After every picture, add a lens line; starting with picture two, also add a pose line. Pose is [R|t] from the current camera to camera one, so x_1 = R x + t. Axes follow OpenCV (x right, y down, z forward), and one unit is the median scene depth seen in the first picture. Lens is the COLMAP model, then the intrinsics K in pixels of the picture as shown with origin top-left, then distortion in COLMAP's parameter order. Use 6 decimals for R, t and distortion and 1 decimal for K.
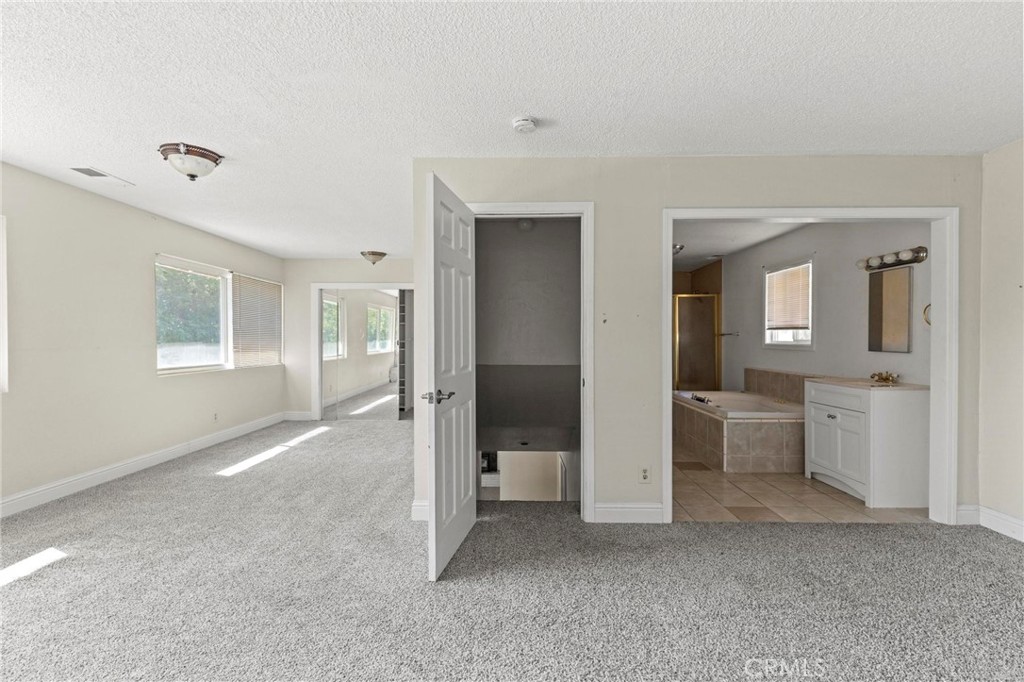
lens RADIAL K [[461.2, 0, 517.6], [0, 461.2, 343.2], [0, 0, 1]] dist [0.007130, -0.000445]
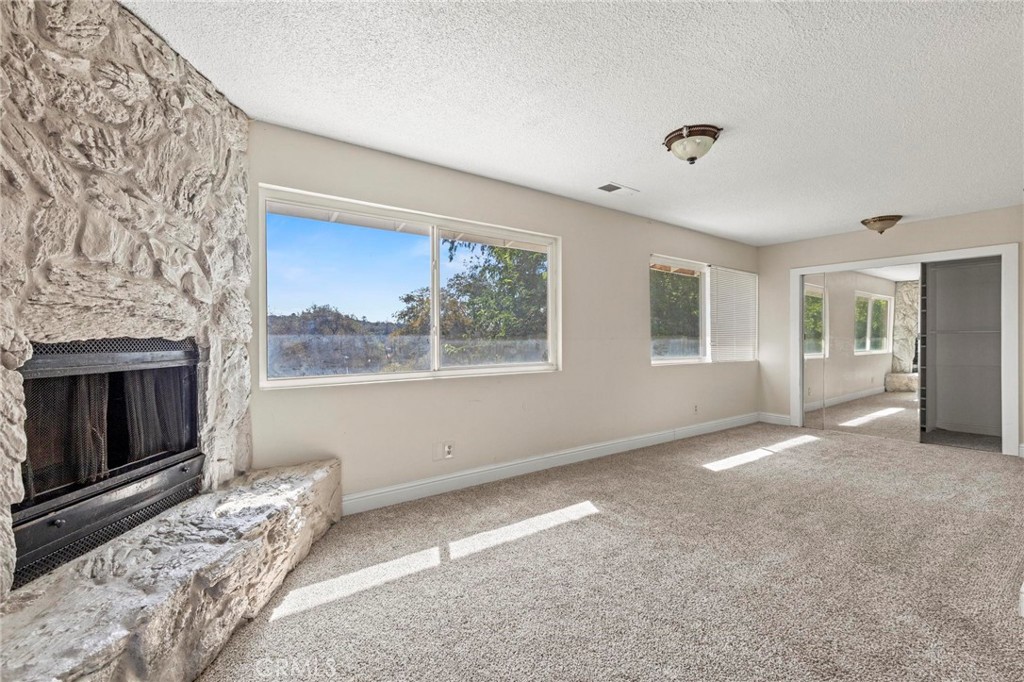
lens RADIAL K [[461.2, 0, 515.2], [0, 461.2, 343.4], [0, 0, 1]] dist [0.007130, -0.000445]
pose [[0.610937, 0.002104, -0.791677, -0.151267], [-0.005930, 0.999981, -0.001919, 0.032880], [0.791657, 0.005867, 0.610937, 0.104816]]
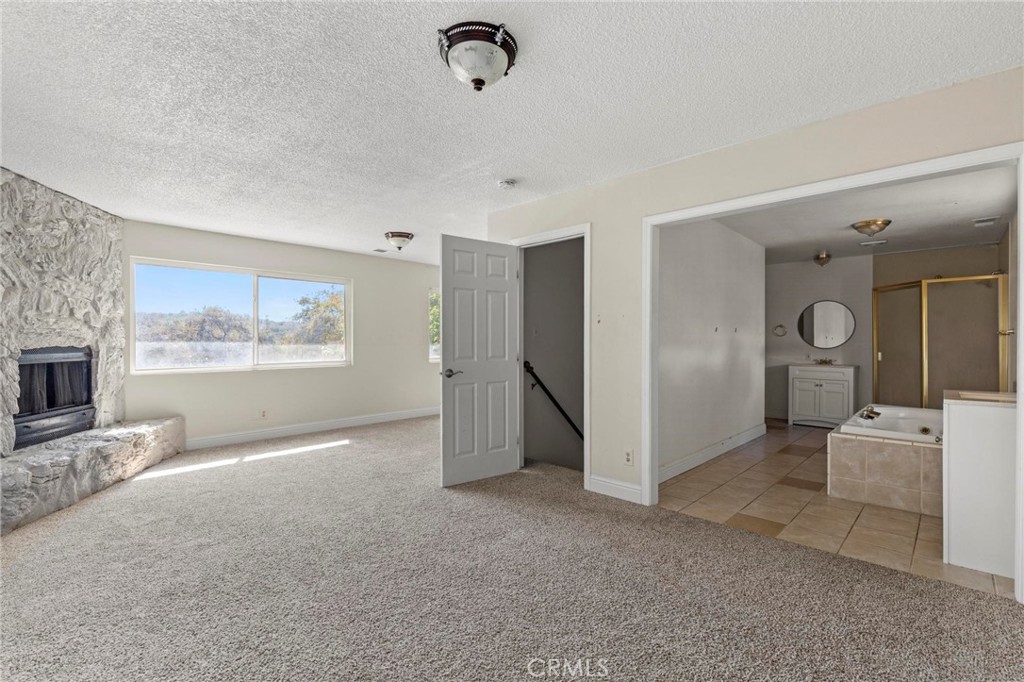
lens RADIAL K [[461.2, 0, 513.0], [0, 461.2, 346.2], [0, 0, 1]] dist [0.007130, -0.000445]
pose [[0.737746, 0.005790, -0.675054, 0.810486], [-0.008475, 0.999964, -0.000685, 0.017453], [0.675026, 0.006227, 0.737768, -0.017244]]
